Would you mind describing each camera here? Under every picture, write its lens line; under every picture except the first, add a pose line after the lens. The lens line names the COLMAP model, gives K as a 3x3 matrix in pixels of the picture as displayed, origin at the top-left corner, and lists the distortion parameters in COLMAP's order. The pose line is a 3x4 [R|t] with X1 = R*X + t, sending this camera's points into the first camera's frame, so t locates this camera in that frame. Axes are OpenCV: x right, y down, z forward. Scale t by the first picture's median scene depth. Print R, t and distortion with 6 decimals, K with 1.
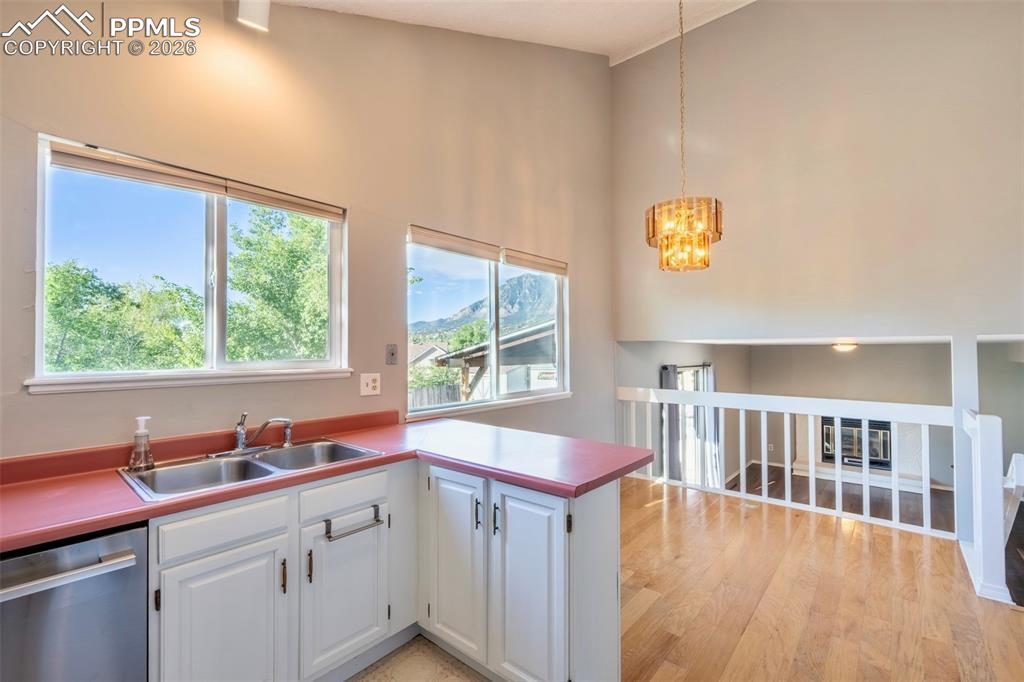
lens RADIAL K [[453.2, 0, 507.9], [0, 453.2, 342.4], [0, 0, 1]] dist [-0.012698, 0.002575]
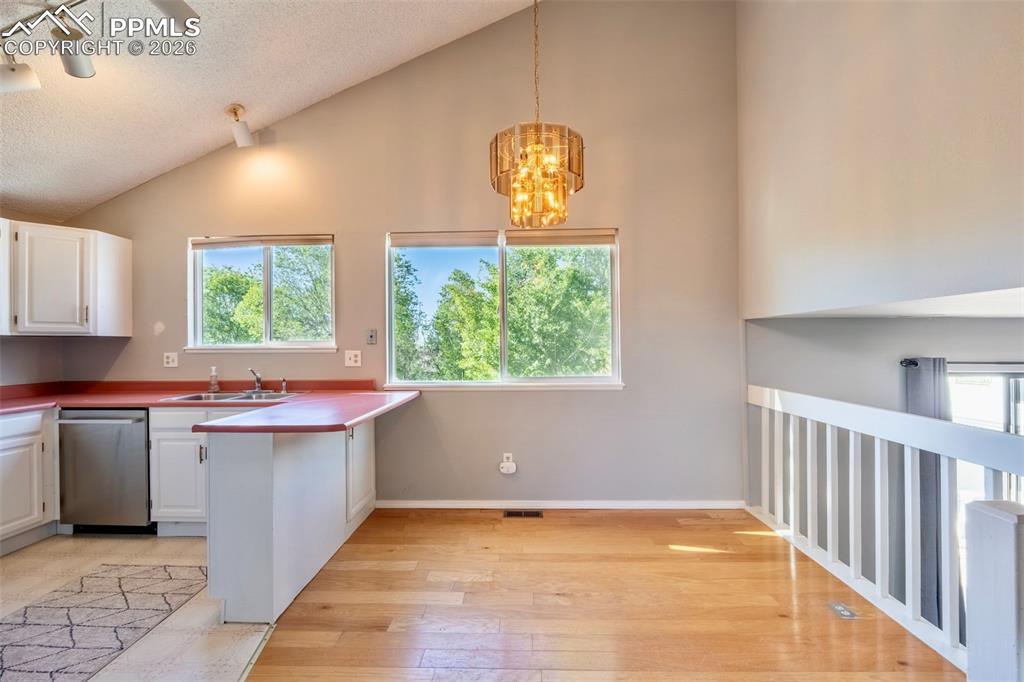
lens RADIAL K [[453.2, 0, 503.5], [0, 453.2, 344.3], [0, 0, 1]] dist [-0.012698, 0.002575]
pose [[0.618528, 0.001326, -0.785762, 0.590069], [0.015356, 0.999787, 0.013775, 0.021210], [0.785613, -0.020587, 0.618376, 0.288518]]
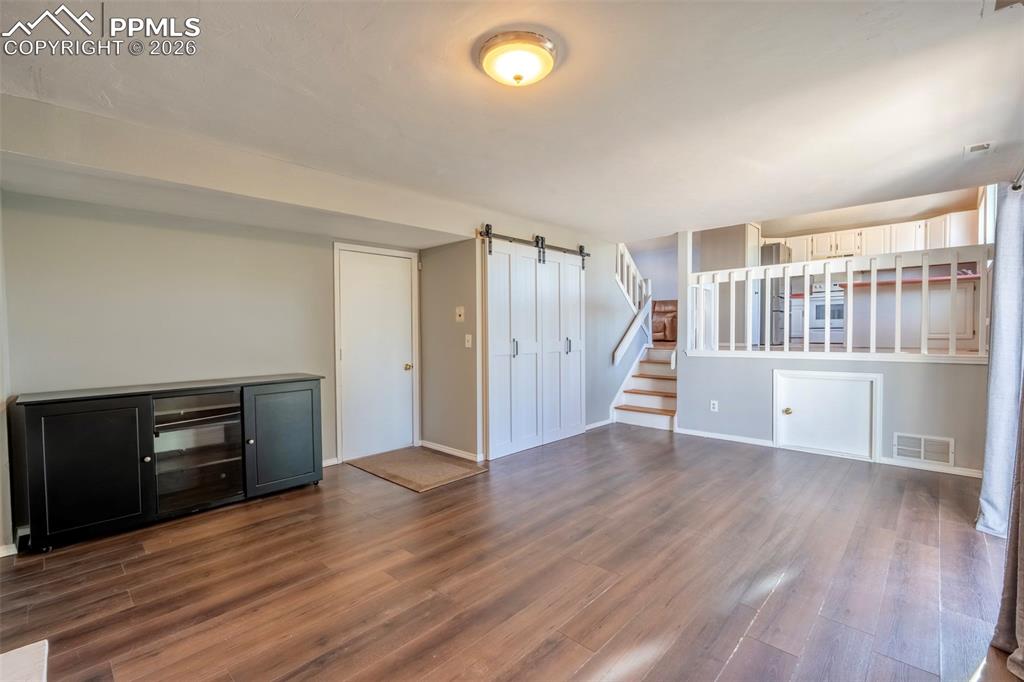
lens RADIAL K [[453.2, 0, 507.0], [0, 453.2, 343.8], [0, 0, 1]] dist [-0.012698, 0.002575]
pose [[-0.998144, 0.012522, 0.059602, 1.093454], [0.012990, 0.999888, 0.007486, 0.266958], [-0.059502, 0.008247, -0.998194, 1.897243]]
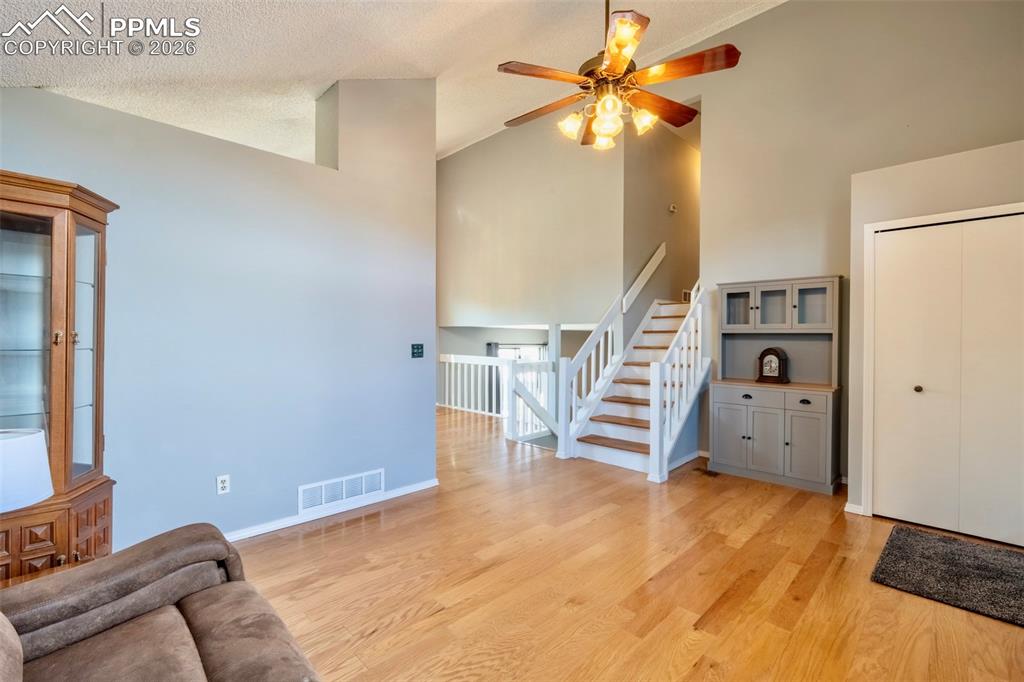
lens RADIAL K [[453.2, 0, 509.0], [0, 453.2, 342.0], [0, 0, 1]] dist [-0.012698, 0.002575]
pose [[0.996894, 0.012114, -0.077815, 0.663516], [-0.009974, 0.999563, 0.027824, 0.005195], [0.078118, -0.026962, 0.996579, -0.683010]]
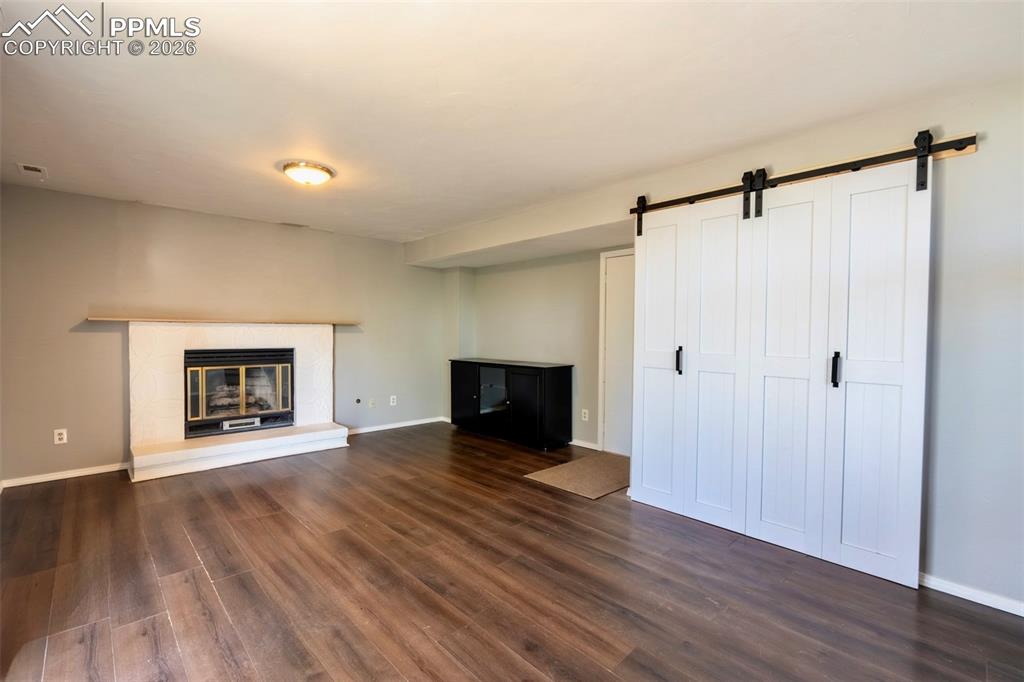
lens RADIAL K [[453.2, 0, 513.1], [0, 453.2, 343.6], [0, 0, 1]] dist [-0.012698, 0.002575]
pose [[0.110891, -0.026216, 0.993487, 0.432624], [-0.026287, 0.999225, 0.029302, 0.245081], [-0.993485, -0.029365, 0.110115, 1.070791]]
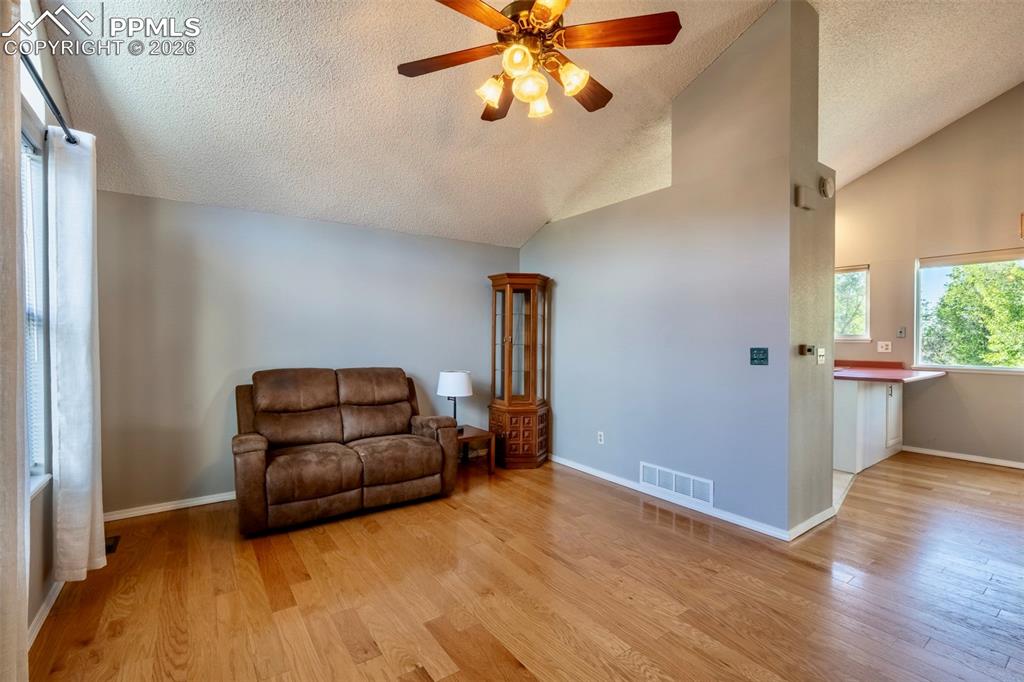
lens RADIAL K [[453.2, 0, 505.7], [0, 453.2, 343.0], [0, 0, 1]] dist [-0.012698, 0.002575]
pose [[-0.241507, 0.017559, -0.970240, 1.153278], [0.016124, 0.999771, 0.014080, 0.010952], [0.970265, -0.012244, -0.241735, -0.086982]]
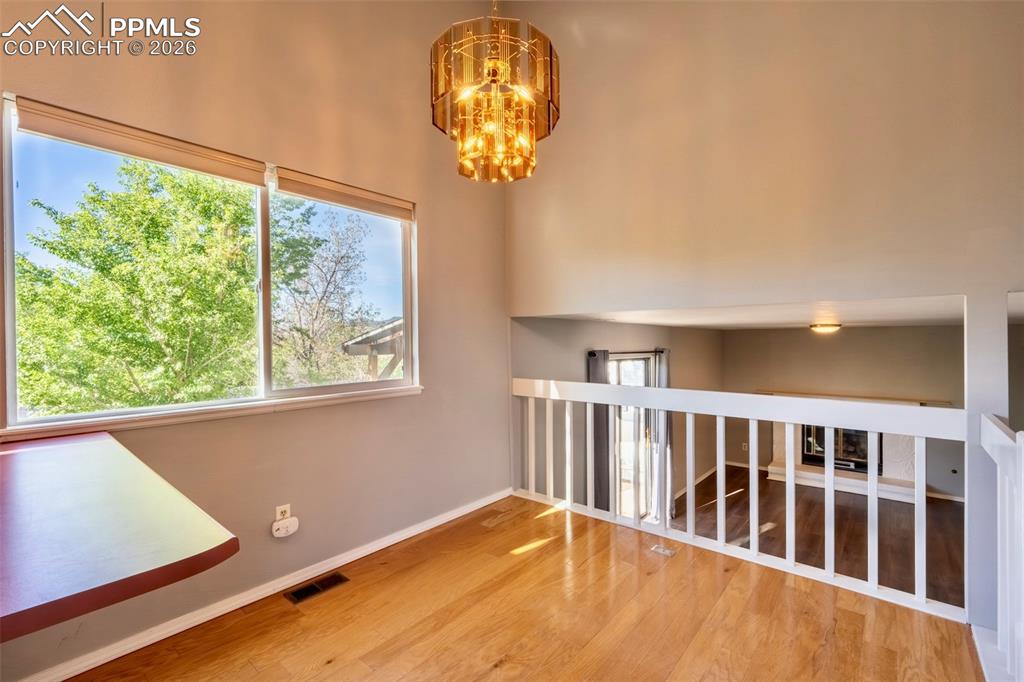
lens RADIAL K [[453.2, 0, 508.2], [0, 453.2, 344.4], [0, 0, 1]] dist [-0.012698, 0.002575]
pose [[0.999996, -0.002259, 0.001516, 0.247386], [0.002221, 0.999686, 0.024961, 0.024158], [-0.001572, -0.024958, 0.999687, 0.264992]]
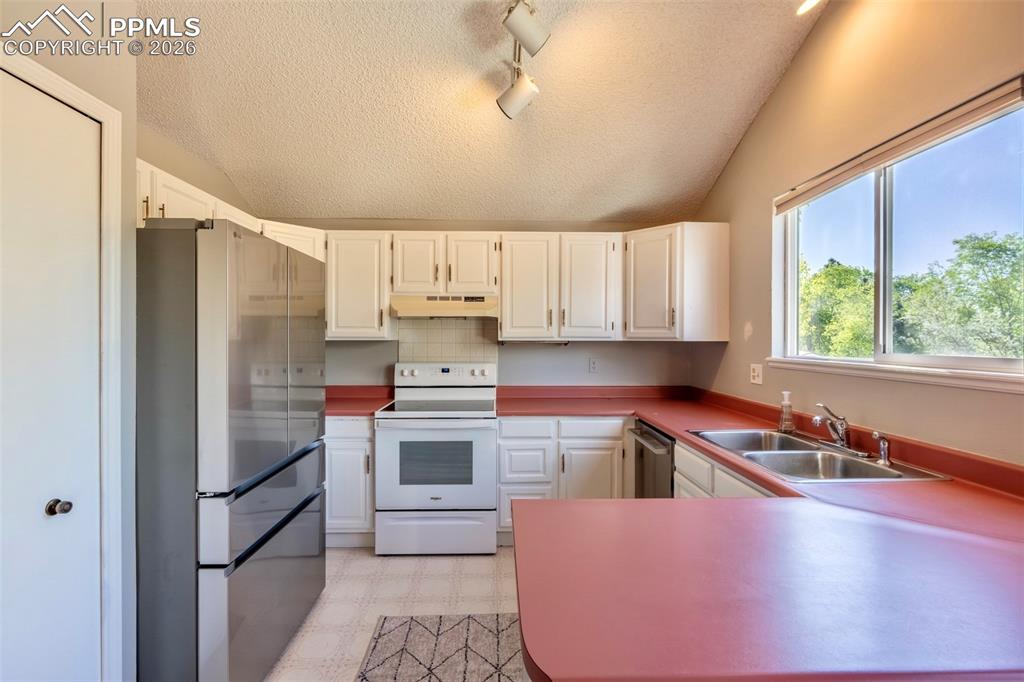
lens RADIAL K [[453.2, 0, 507.6], [0, 453.2, 341.8], [0, 0, 1]] dist [-0.012698, 0.002575]
pose [[-0.745876, 0.009655, -0.666014, 0.235864], [0.012289, 0.999924, 0.000733, 0.005025], [0.665971, -0.007638, -0.745939, 0.534545]]
